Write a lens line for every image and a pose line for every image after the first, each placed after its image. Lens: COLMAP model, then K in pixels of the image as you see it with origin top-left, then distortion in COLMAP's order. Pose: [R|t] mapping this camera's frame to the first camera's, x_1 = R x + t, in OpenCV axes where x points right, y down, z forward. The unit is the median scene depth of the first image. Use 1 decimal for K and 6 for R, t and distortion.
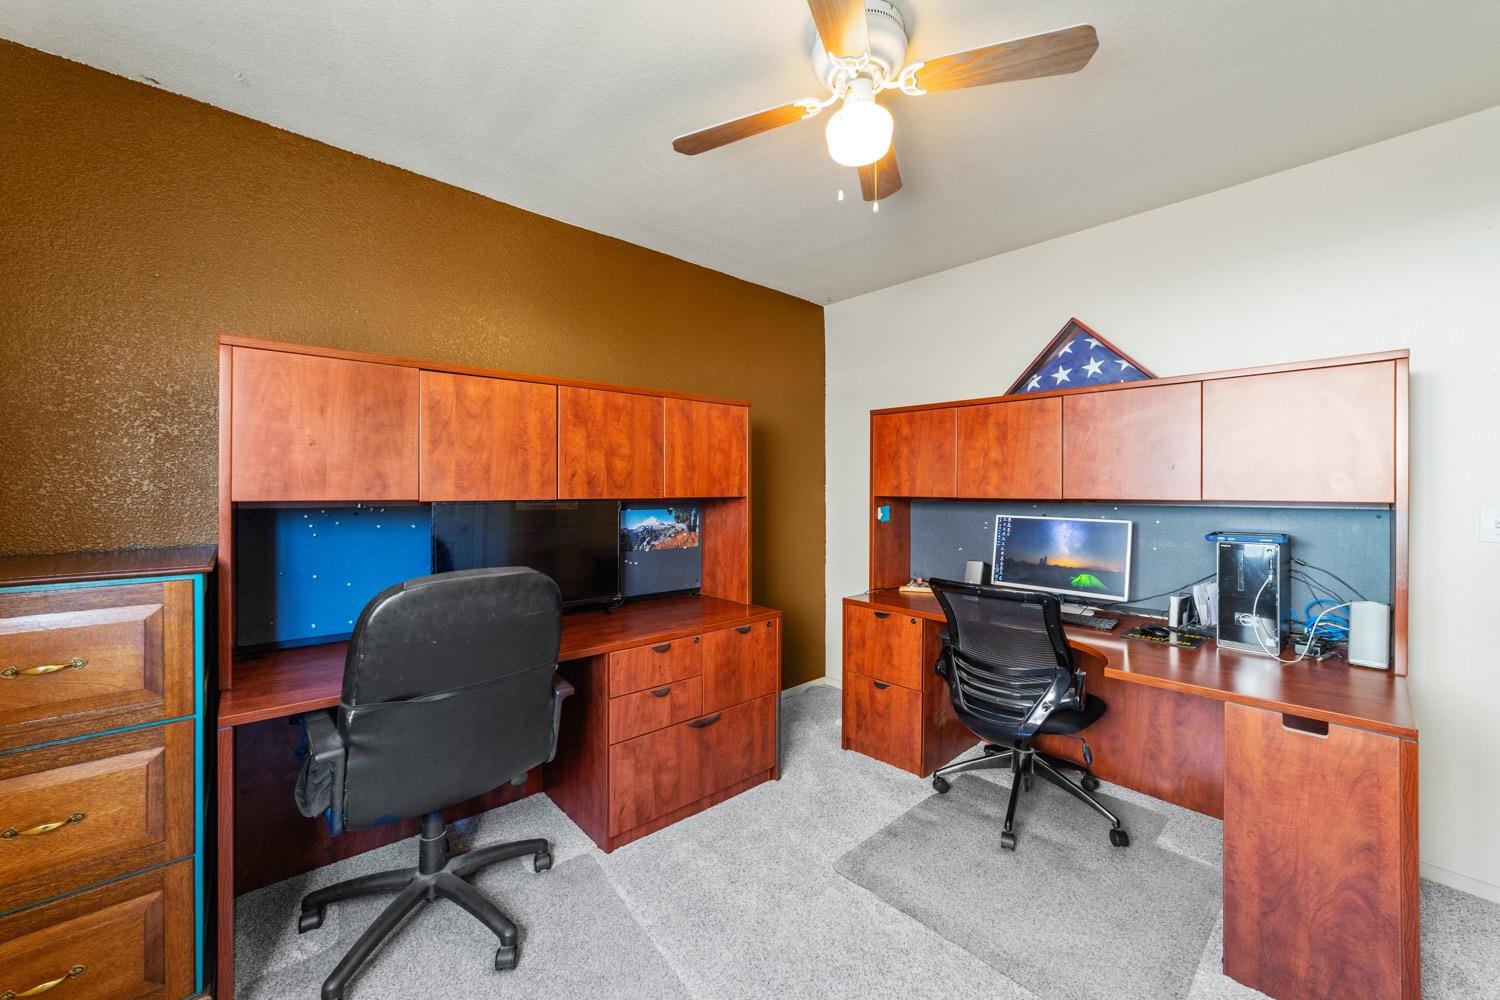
lens RADIAL K [[576.8, 0, 749.8], [0, 576.8, 495.8], [0, 0, 1]] dist [-0.002047, 0.000087]
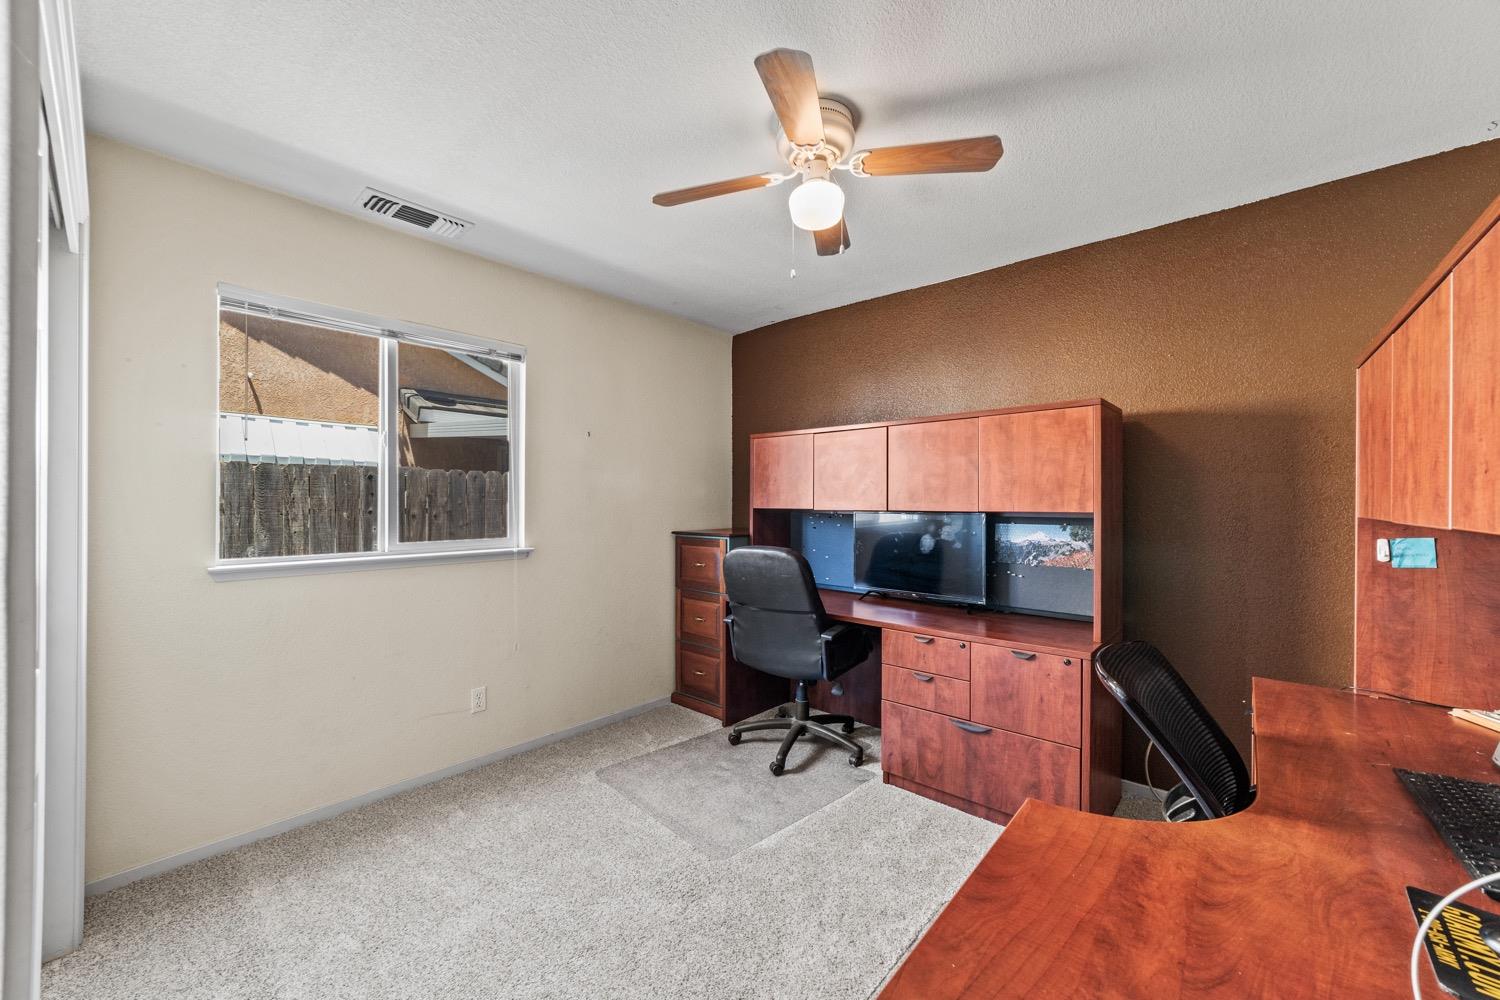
lens RADIAL K [[576.8, 0, 749.4], [0, 576.8, 498.8], [0, 0, 1]] dist [-0.002047, 0.000087]
pose [[0.118017, -0.004282, -0.993002, 0.789683], [-0.012482, 0.999905, -0.005795, -0.008107], [0.992933, 0.013078, 0.117952, 0.414030]]
